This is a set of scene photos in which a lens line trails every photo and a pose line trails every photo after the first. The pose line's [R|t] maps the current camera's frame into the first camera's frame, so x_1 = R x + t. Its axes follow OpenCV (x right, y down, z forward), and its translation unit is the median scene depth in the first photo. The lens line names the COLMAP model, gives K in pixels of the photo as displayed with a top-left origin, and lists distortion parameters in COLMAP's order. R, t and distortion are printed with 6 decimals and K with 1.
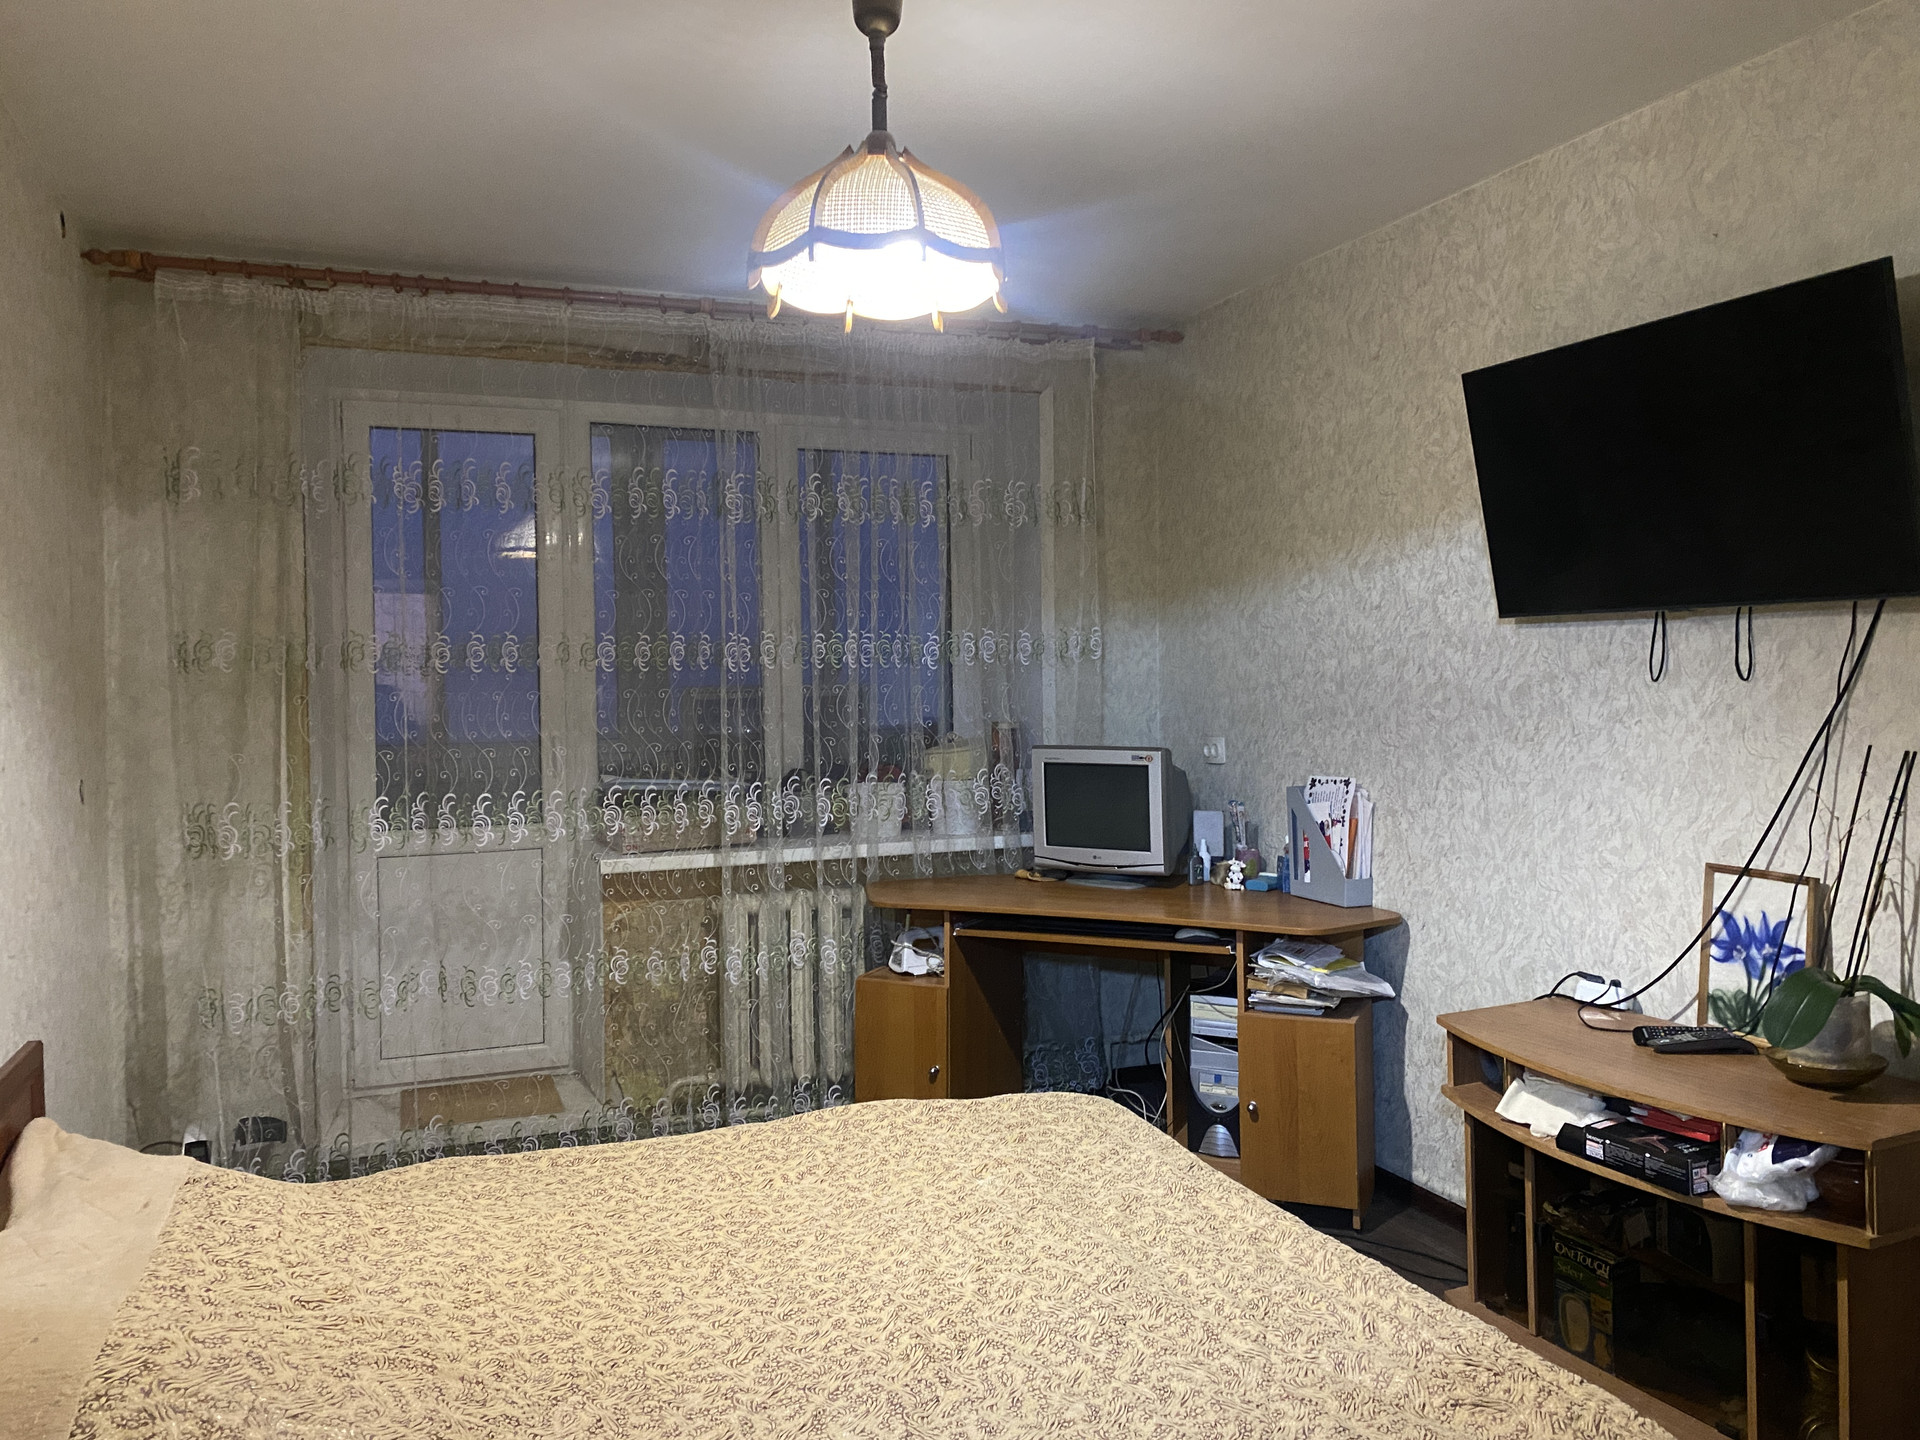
lens RADIAL K [[1440.9, 0, 932.3], [0, 1440.9, 716.6], [0, 0, 1]] dist [0.070972, 0.002010]
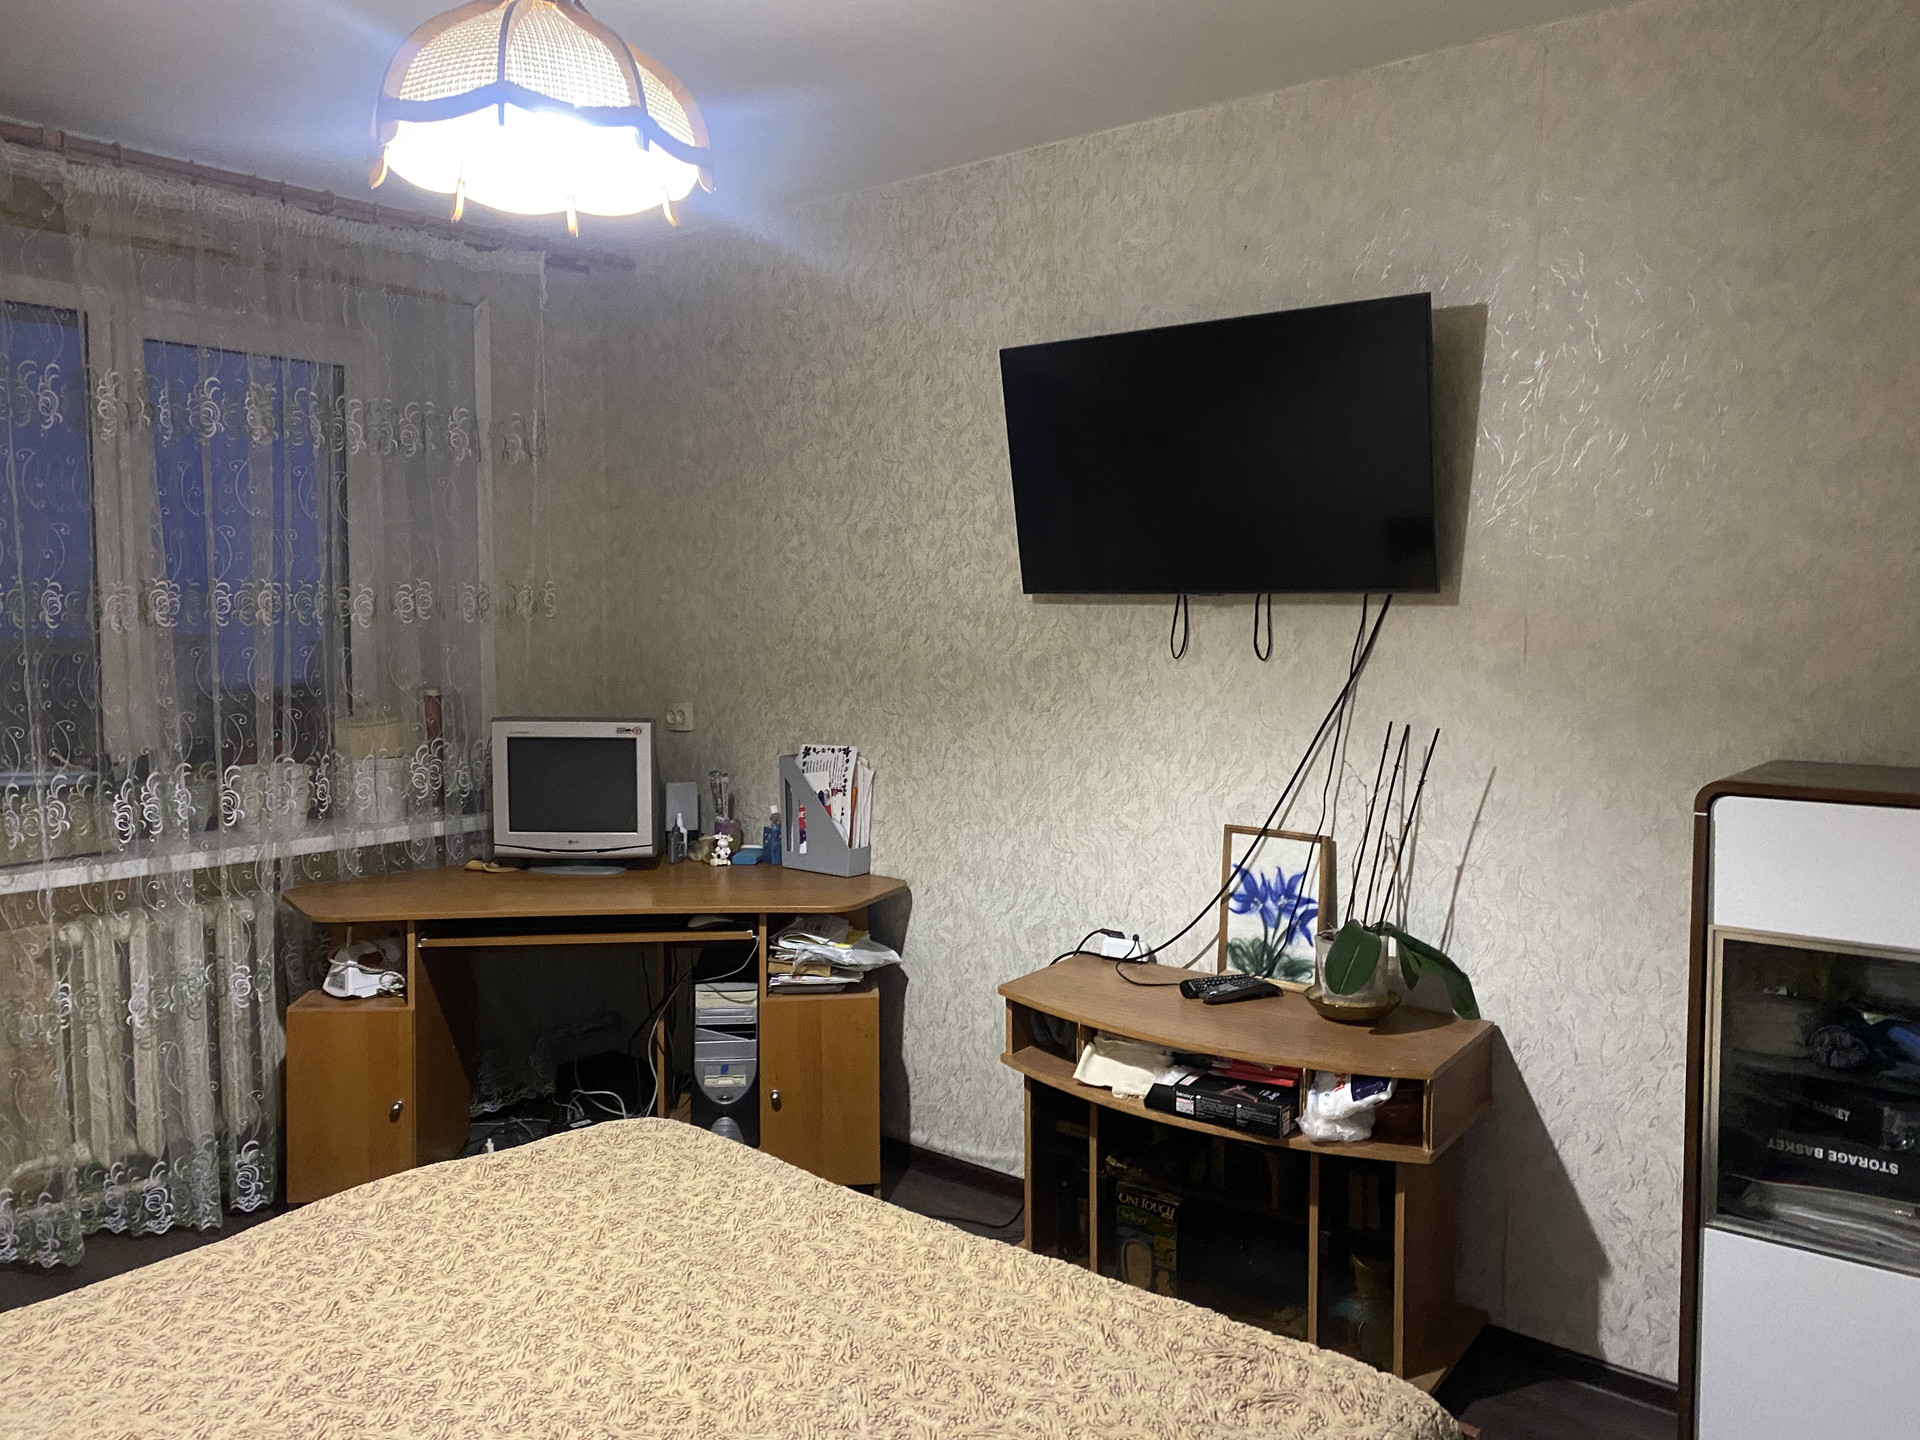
lens RADIAL K [[1463.1, 0, 907.2], [0, 1463.1, 711.7], [0, 0, 1]] dist [0.206406, -0.358828]
pose [[0.881046, -0.021538, 0.472539, -0.180703], [0.001912, 0.999117, 0.041974, -0.028284], [-0.473026, -0.036078, 0.880310, 0.122962]]
